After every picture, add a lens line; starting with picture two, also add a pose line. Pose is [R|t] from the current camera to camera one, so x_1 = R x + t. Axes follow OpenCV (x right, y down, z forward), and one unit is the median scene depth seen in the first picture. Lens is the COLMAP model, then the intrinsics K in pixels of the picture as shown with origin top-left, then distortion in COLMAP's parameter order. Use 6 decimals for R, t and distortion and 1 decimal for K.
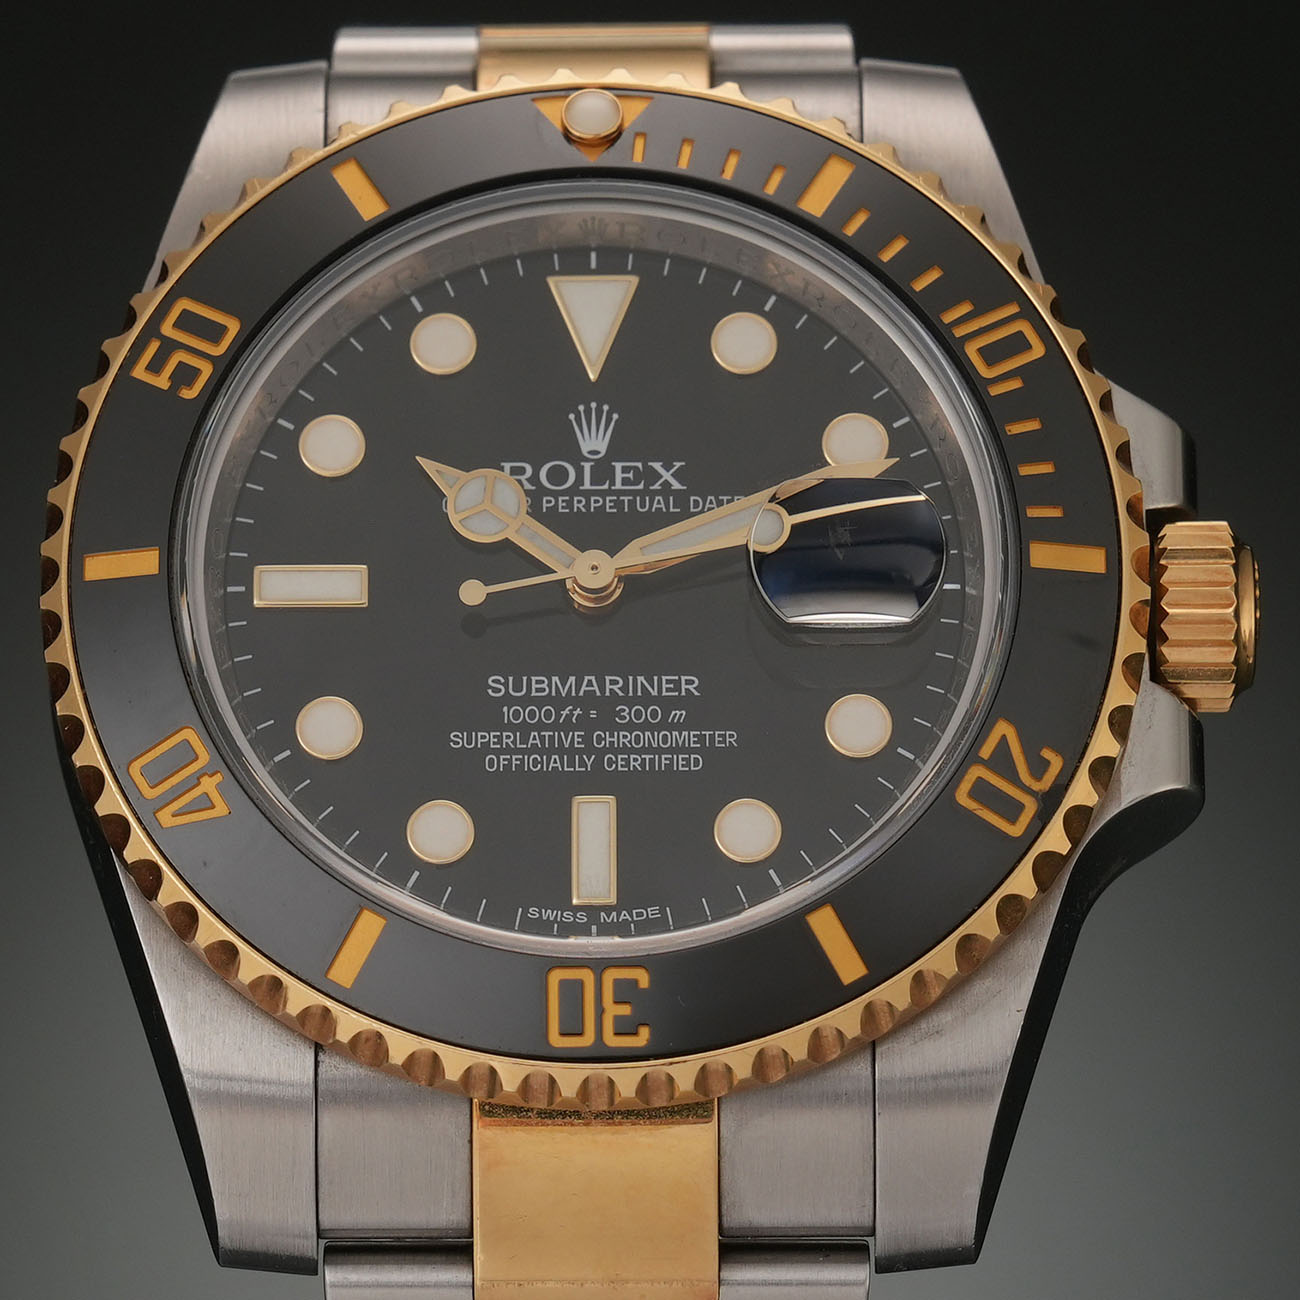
lens RADIAL K [[9377.0, 0, 650.0], [0, 9377.0, 650.0], [0, 0, 1]] dist [-1.225181, -81.123344]
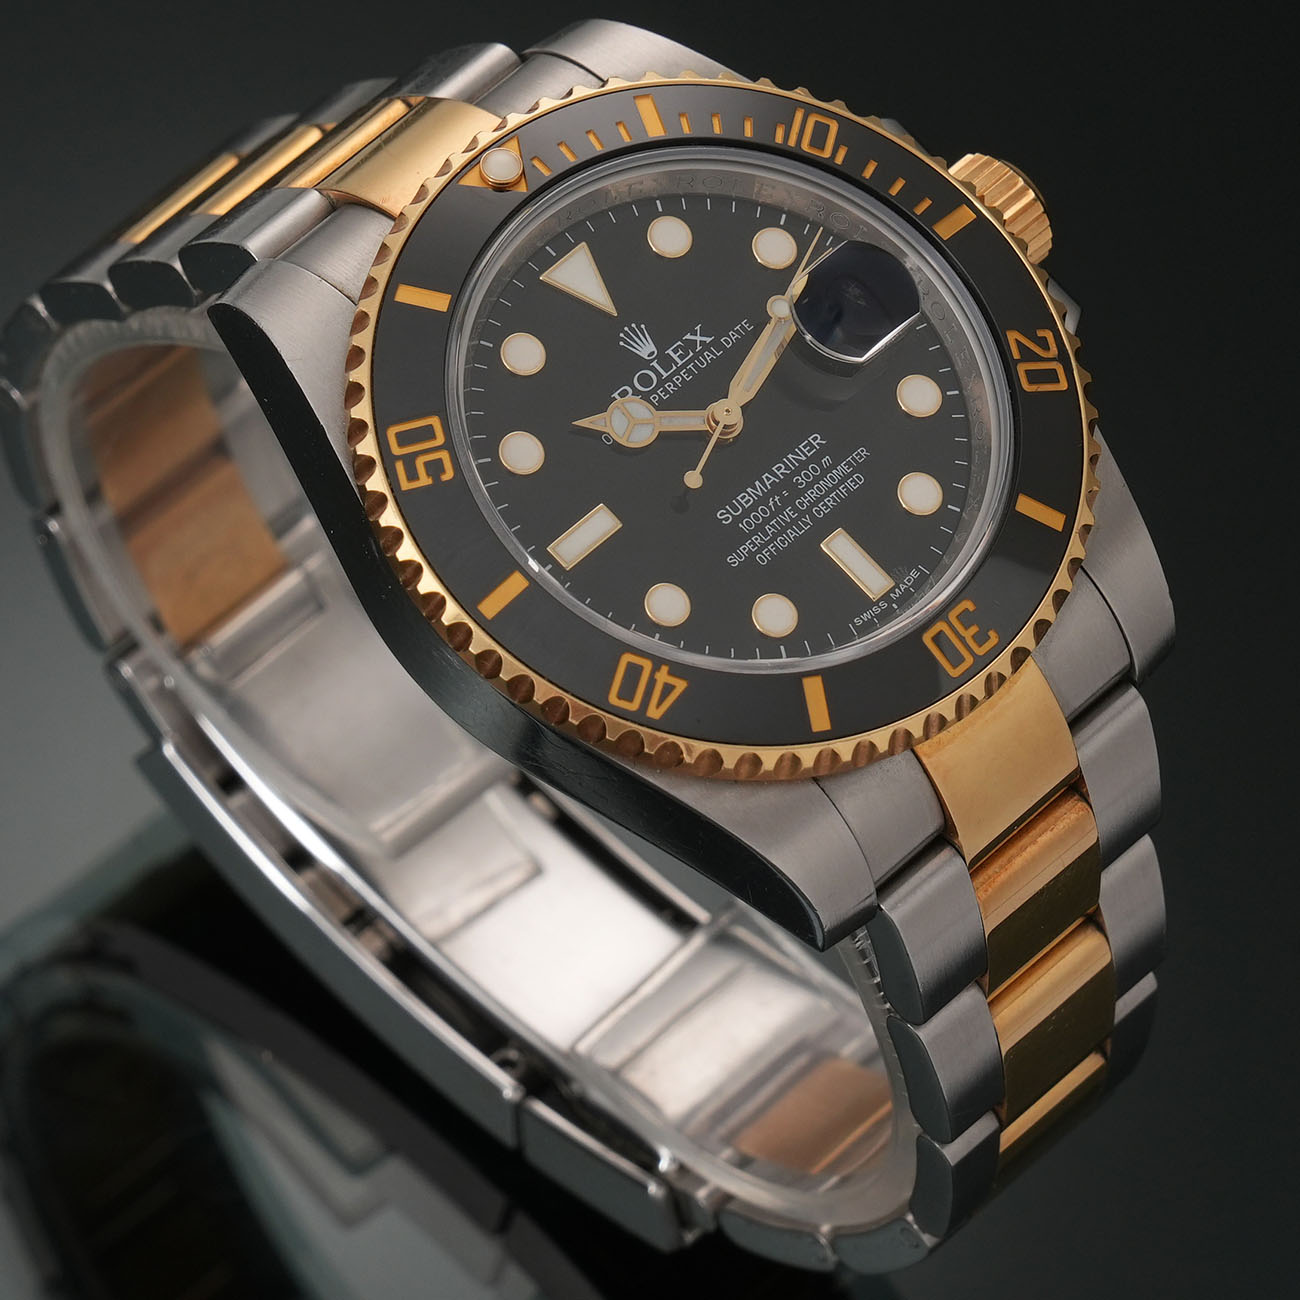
lens RADIAL K [[9377.0, 0, 650.0], [0, 9377.0, 650.0], [0, 0, 1]] dist [-1.225181, -81.123344]
pose [[0.697516, -0.576130, 0.426082, -0.650486], [0.551874, 0.811189, 0.193411, -0.264700], [-0.457063, 0.100237, 0.883768, -0.266511]]
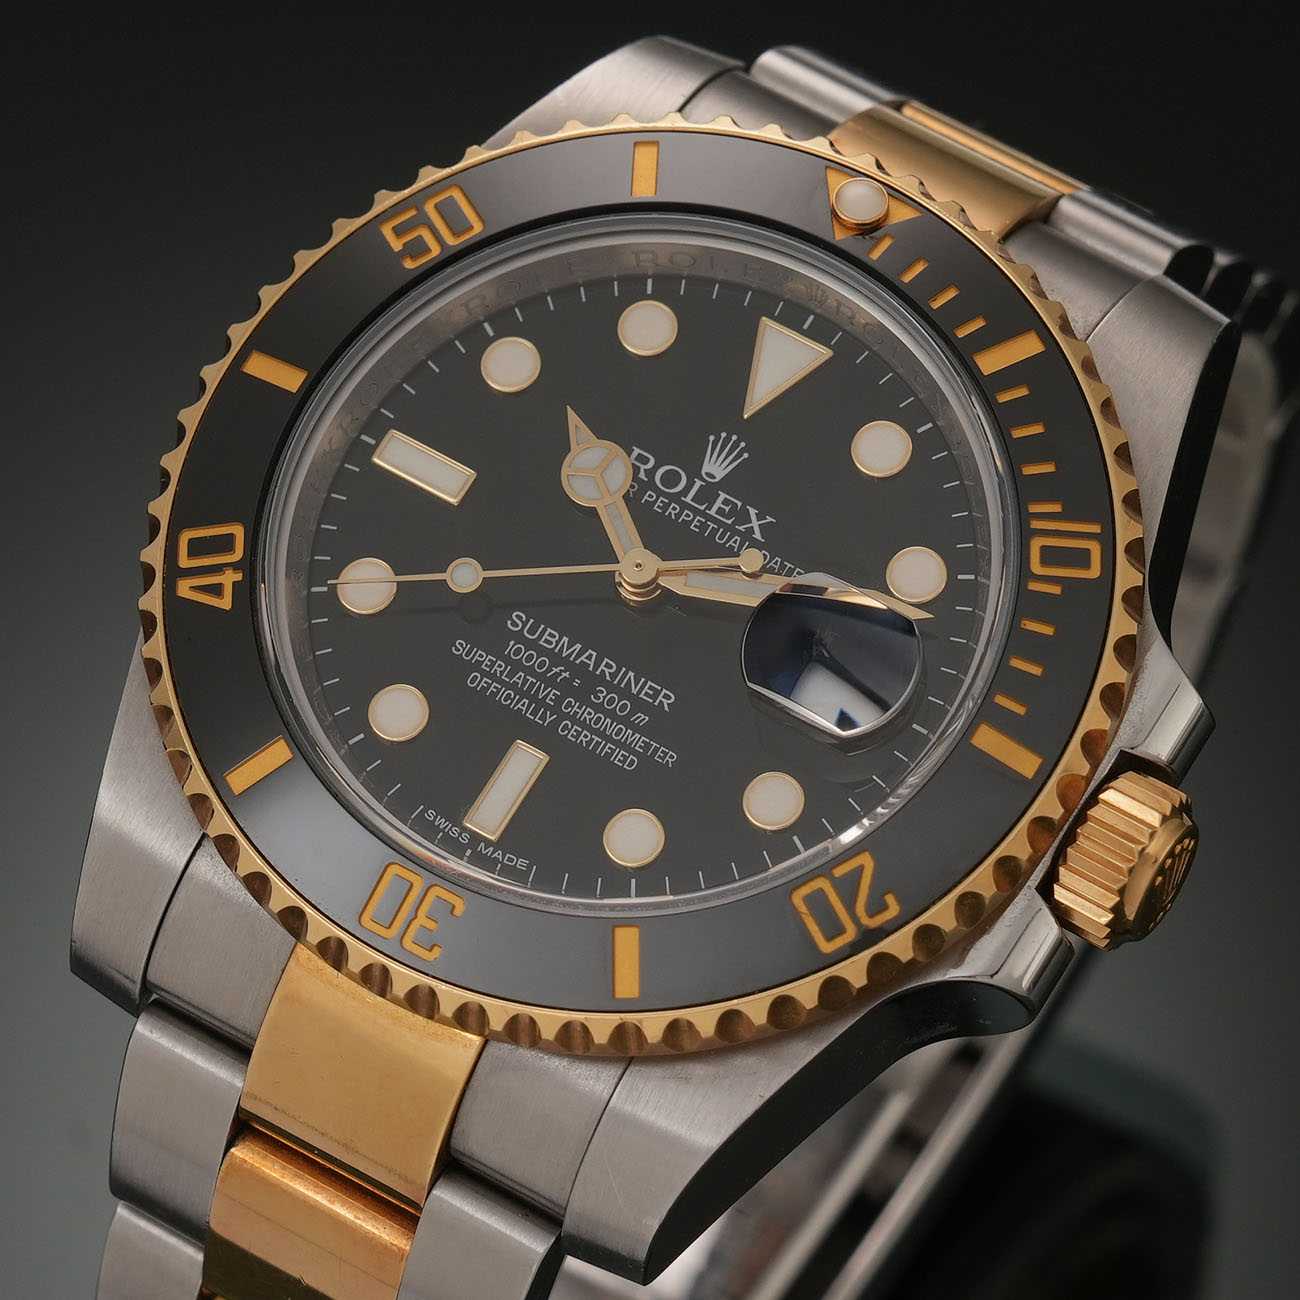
lens RADIAL K [[9377.0, 0, 650.0], [0, 9377.0, 650.0], [0, 0, 1]] dist [-1.225181, -81.123344]
pose [[0.848117, 0.449940, -0.279735, 0.307585], [-0.444278, 0.891638, 0.087168, -0.096419], [0.288643, 0.050351, 0.956112, -0.051480]]
